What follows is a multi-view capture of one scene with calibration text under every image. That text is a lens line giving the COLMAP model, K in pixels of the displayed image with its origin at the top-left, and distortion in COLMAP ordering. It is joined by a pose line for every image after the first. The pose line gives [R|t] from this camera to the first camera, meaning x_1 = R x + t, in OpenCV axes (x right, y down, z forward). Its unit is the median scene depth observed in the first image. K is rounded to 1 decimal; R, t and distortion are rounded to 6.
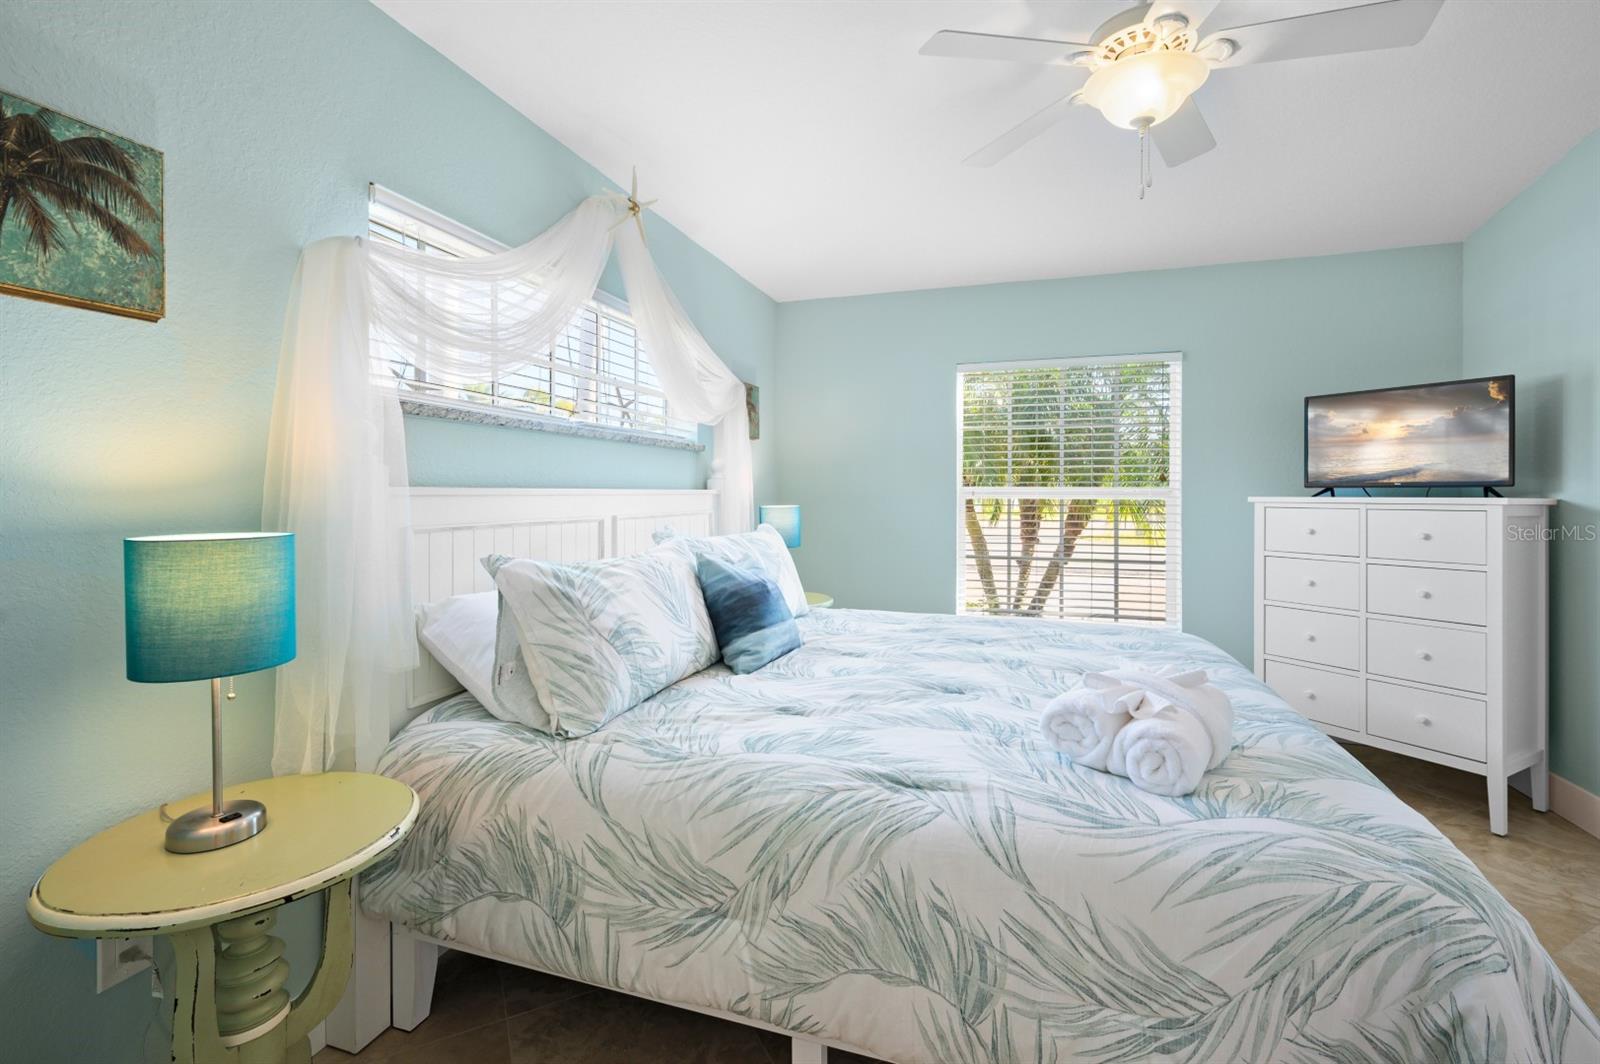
lens RADIAL K [[702.6, 0, 795.5], [0, 702.6, 494.8], [0, 0, 1]] dist [0.001268, 0.000891]
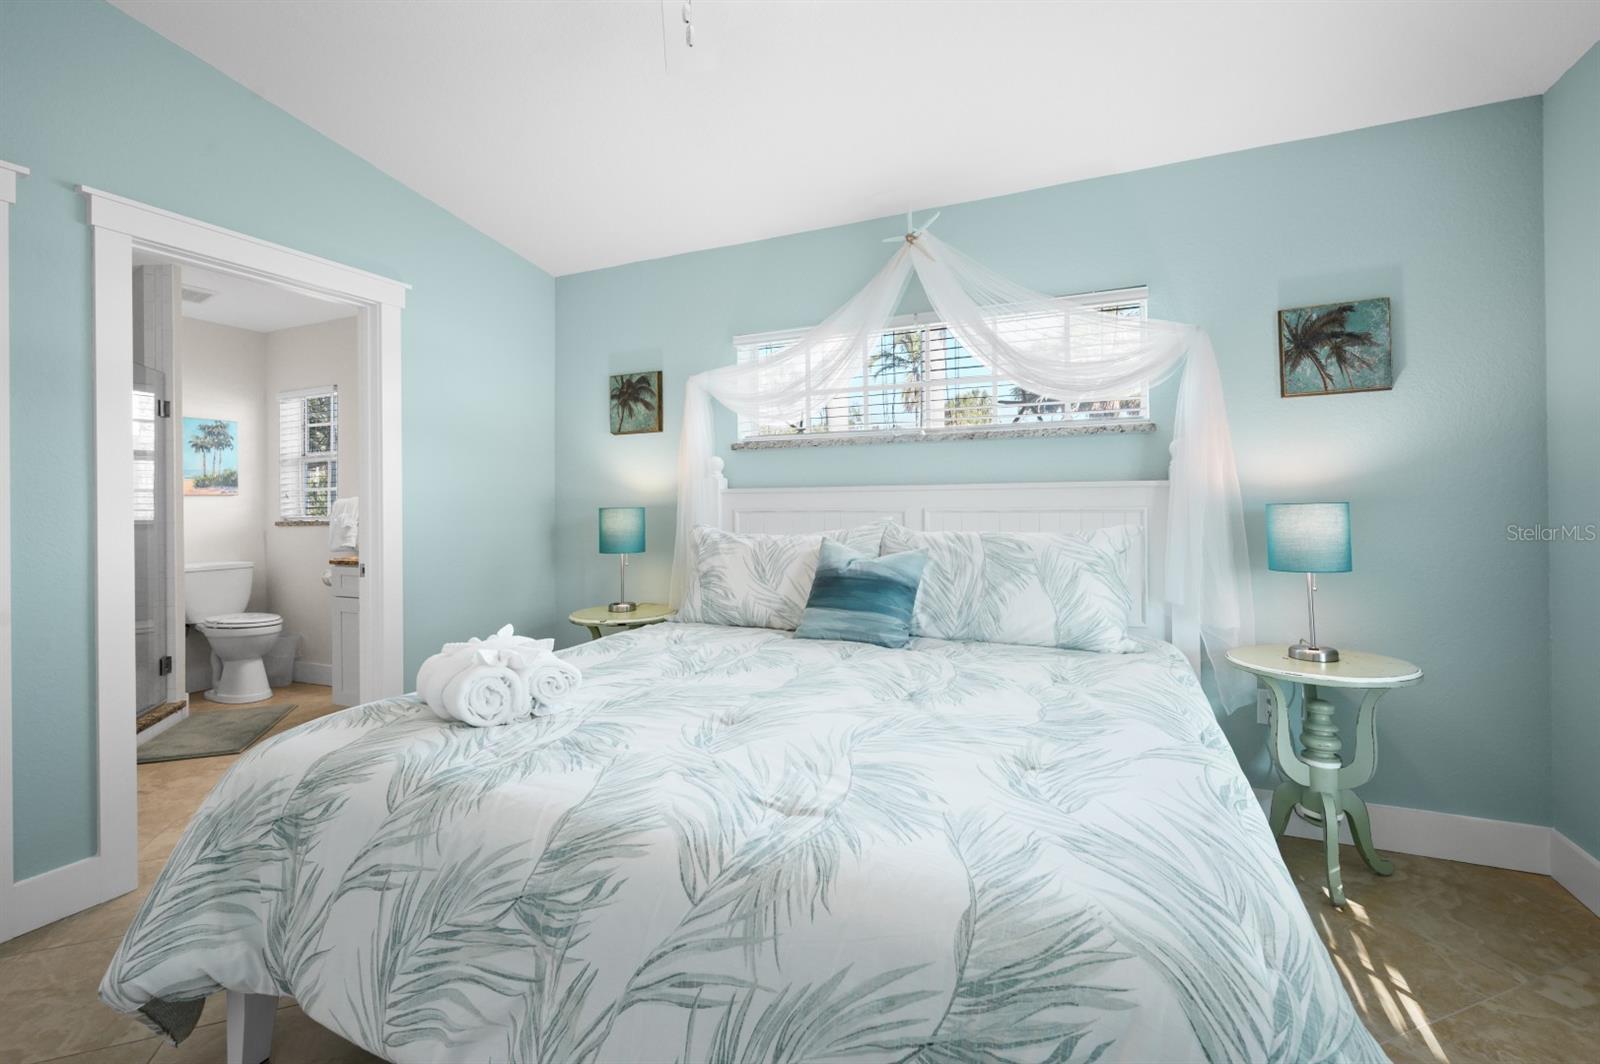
lens RADIAL K [[706.3, 0, 796.5], [0, 706.3, 499.6], [0, 0, 1]] dist [0.000177, 0.000363]
pose [[-0.102420, -0.002538, -0.994738, 1.416057], [0.006950, 0.999971, -0.003267, 0.027585], [0.994717, -0.007248, -0.102399, 1.421512]]
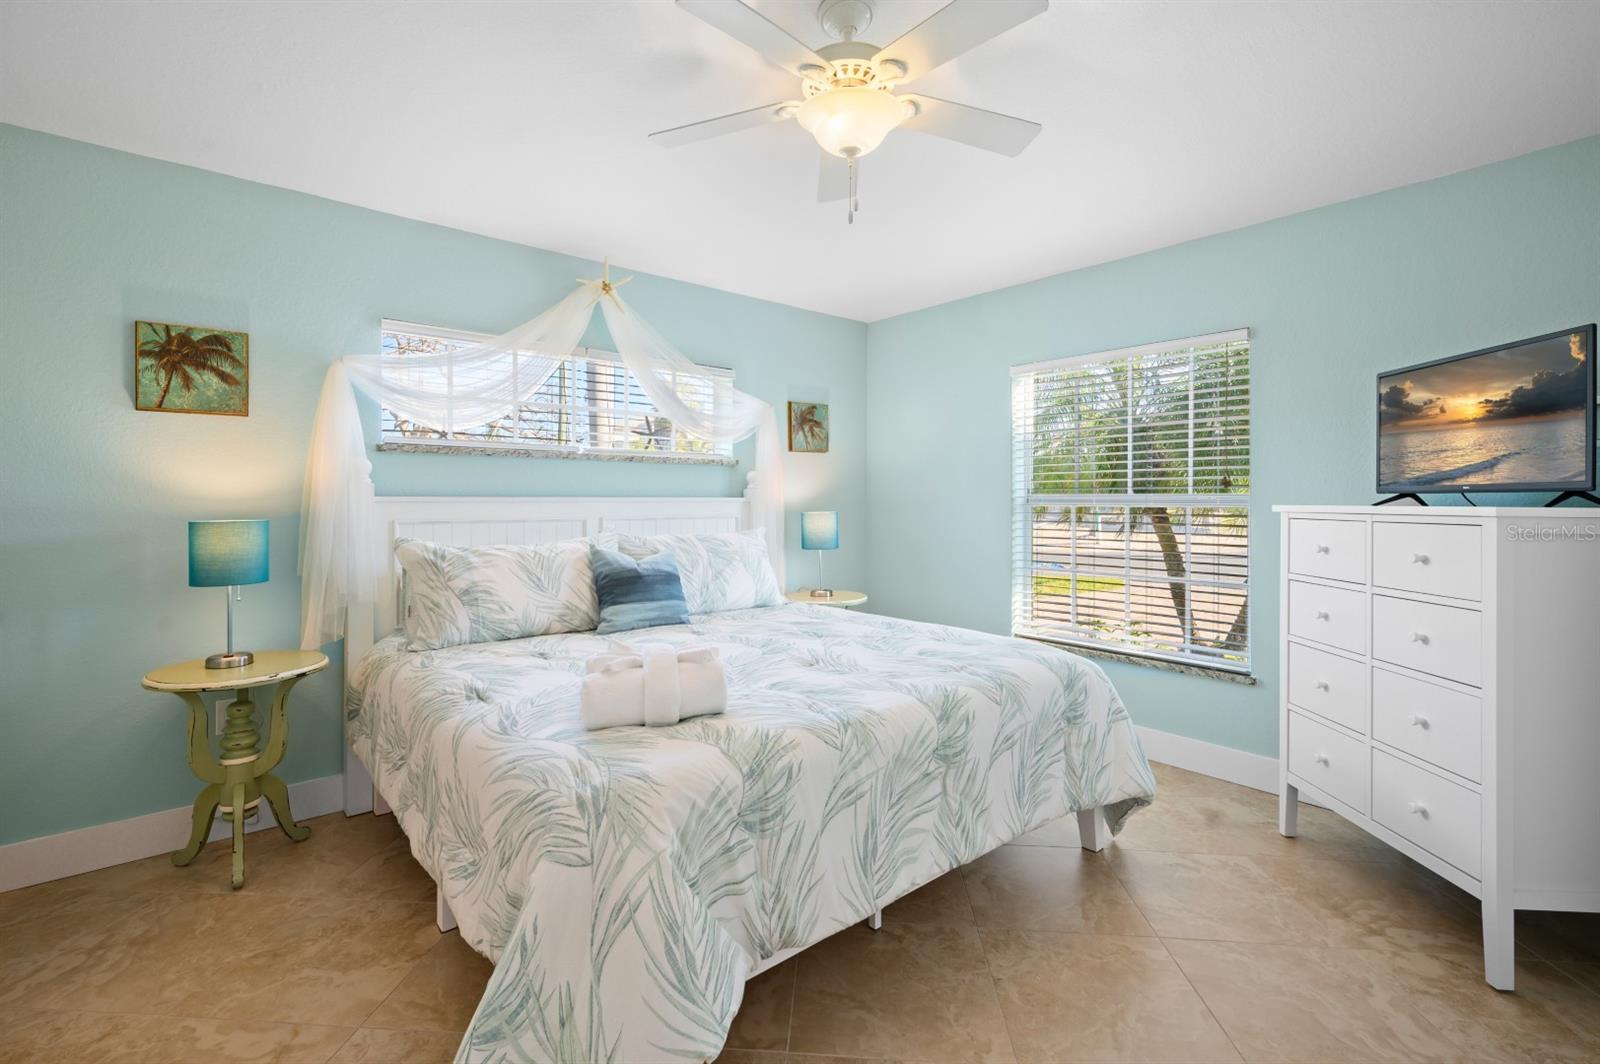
lens RADIAL K [[706.3, 0, 796.5], [0, 706.3, 499.6], [0, 0, 1]] dist [0.000177, 0.000363]
pose [[0.856292, -0.000794, -0.516491, 1.186408], [-0.001430, 0.999991, -0.003909, 0.001267], [0.516490, 0.004086, 0.856284, 0.055036]]
